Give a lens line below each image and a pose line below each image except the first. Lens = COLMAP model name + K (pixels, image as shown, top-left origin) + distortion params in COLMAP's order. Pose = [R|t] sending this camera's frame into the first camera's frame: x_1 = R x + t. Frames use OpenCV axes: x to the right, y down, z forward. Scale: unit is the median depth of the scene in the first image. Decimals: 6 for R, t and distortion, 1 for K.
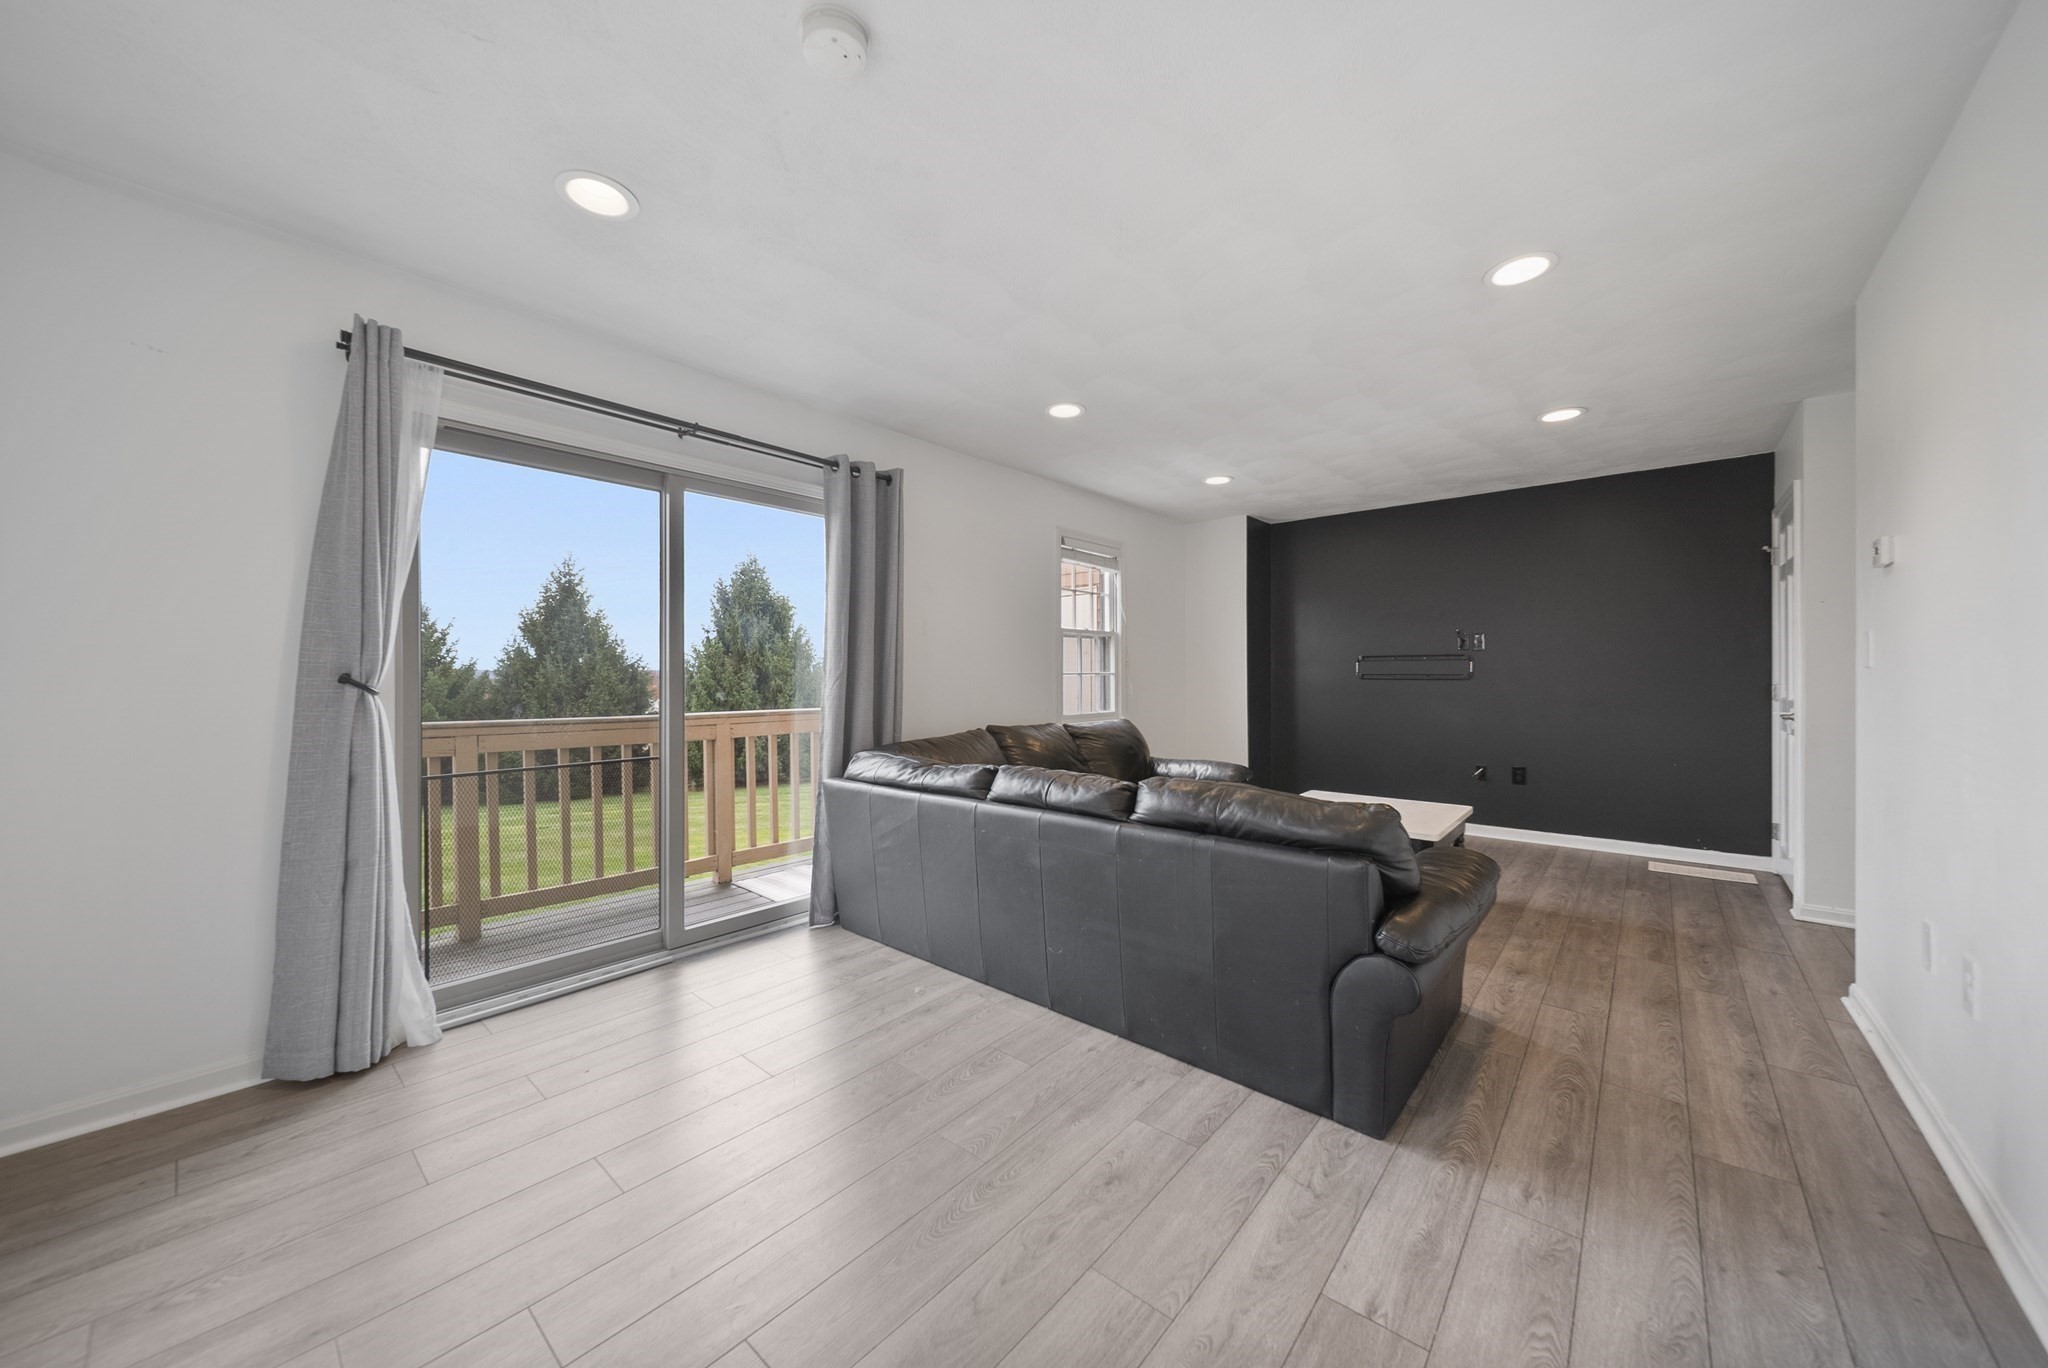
lens RADIAL K [[720.8, 0, 1029.3], [0, 720.8, 673.4], [0, 0, 1]] dist [-0.000468, -0.000450]
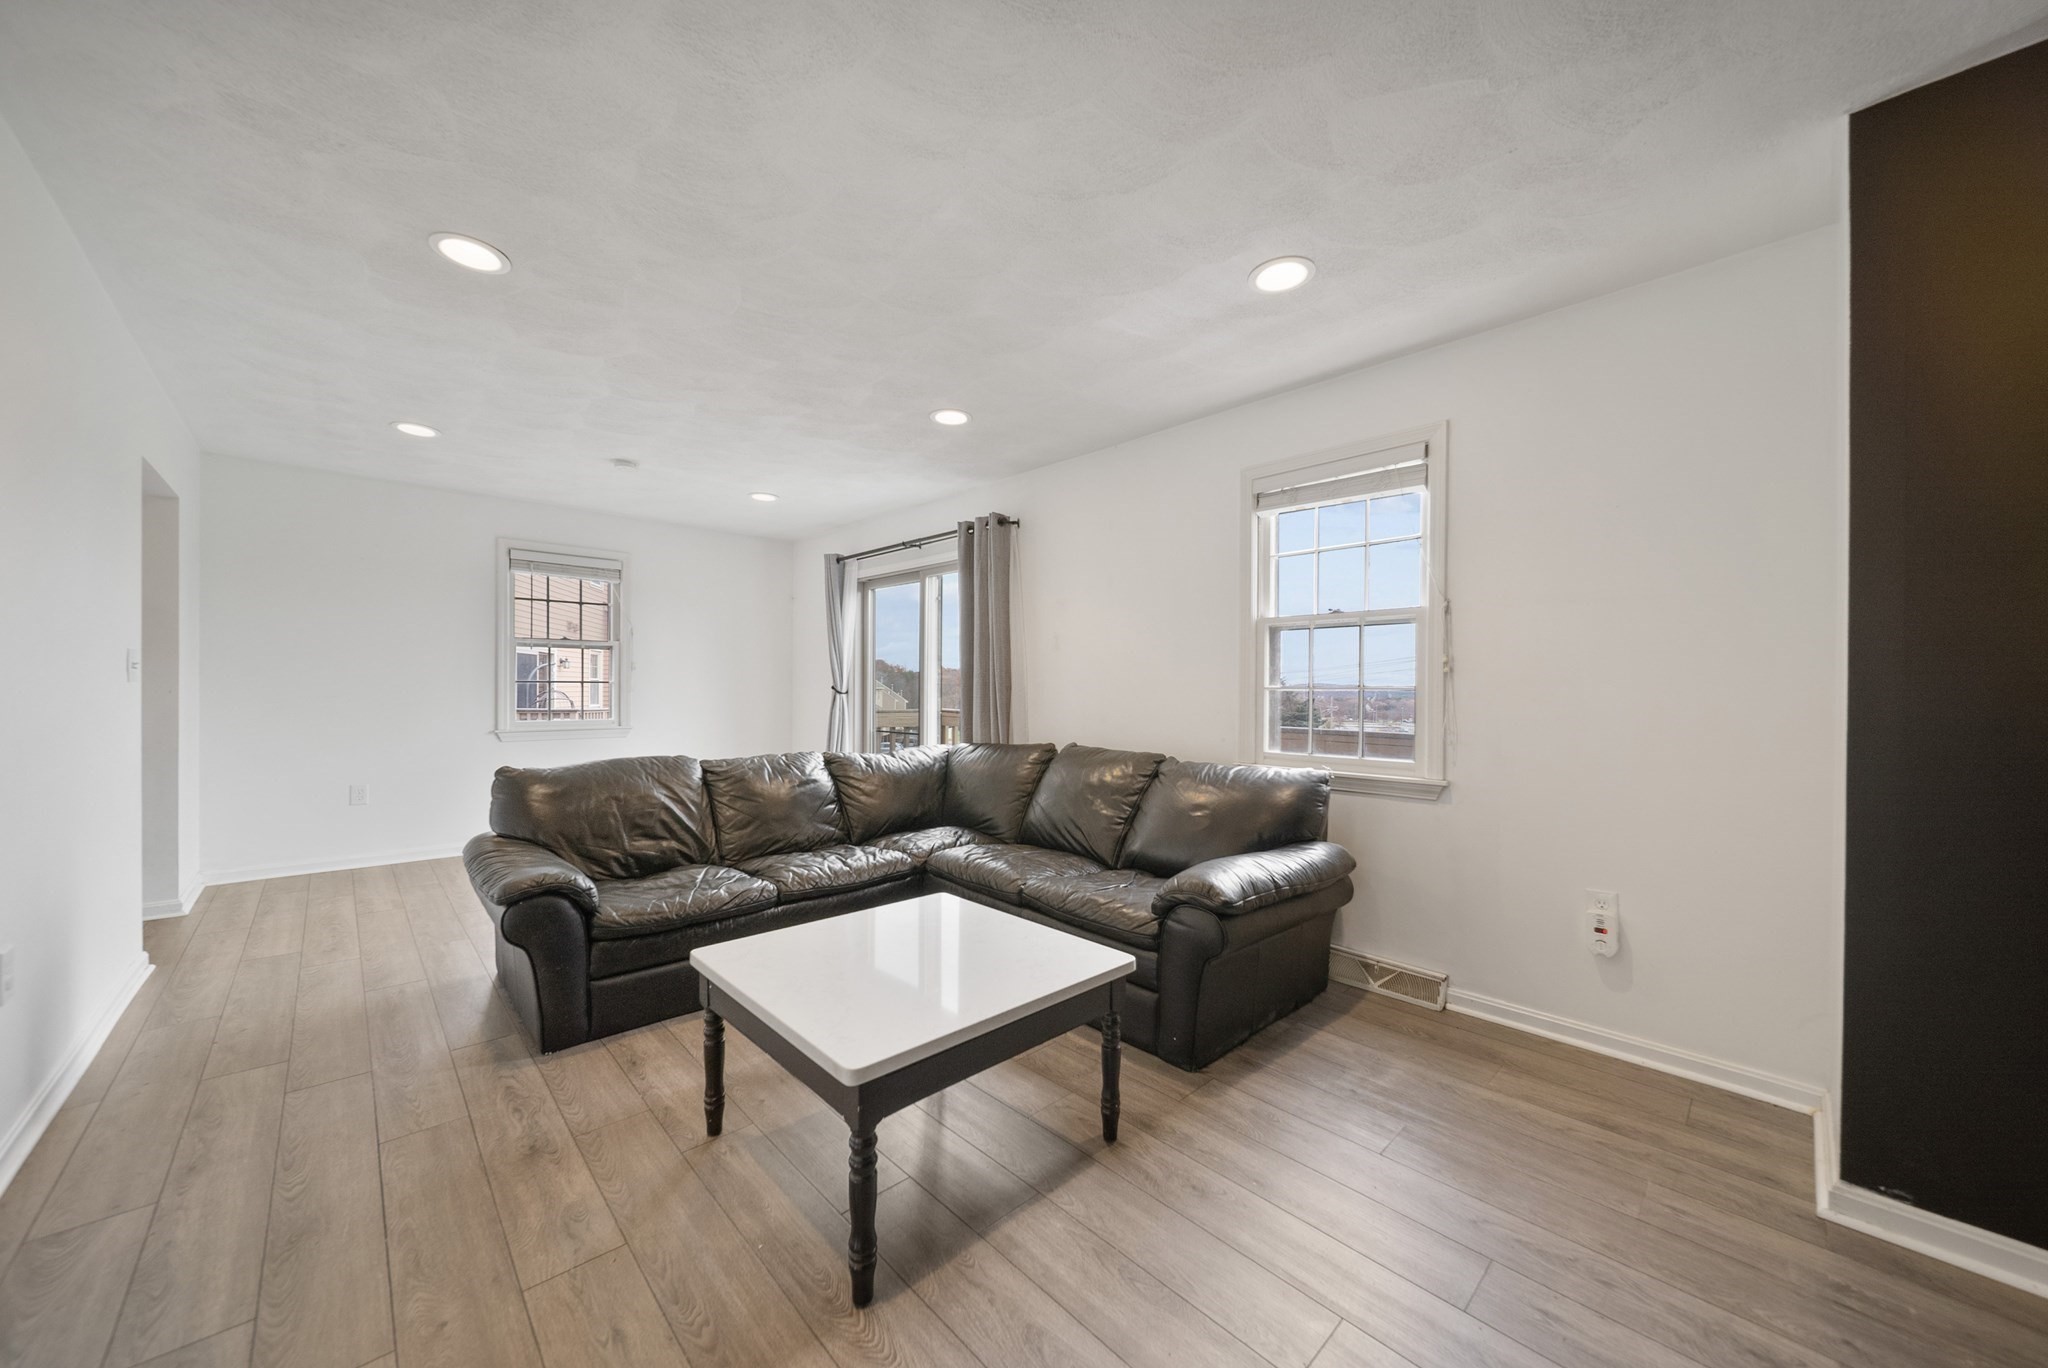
lens RADIAL K [[729.3, 0, 1024.0], [0, 729.3, 684.0], [0, 0, 1]] dist [-0.000604, -0.001252]
pose [[-0.103437, -0.004827, -0.994624, 1.431198], [-0.003402, 0.999984, -0.004499, 0.003927], [0.994630, 0.002918, -0.103452, 1.677026]]
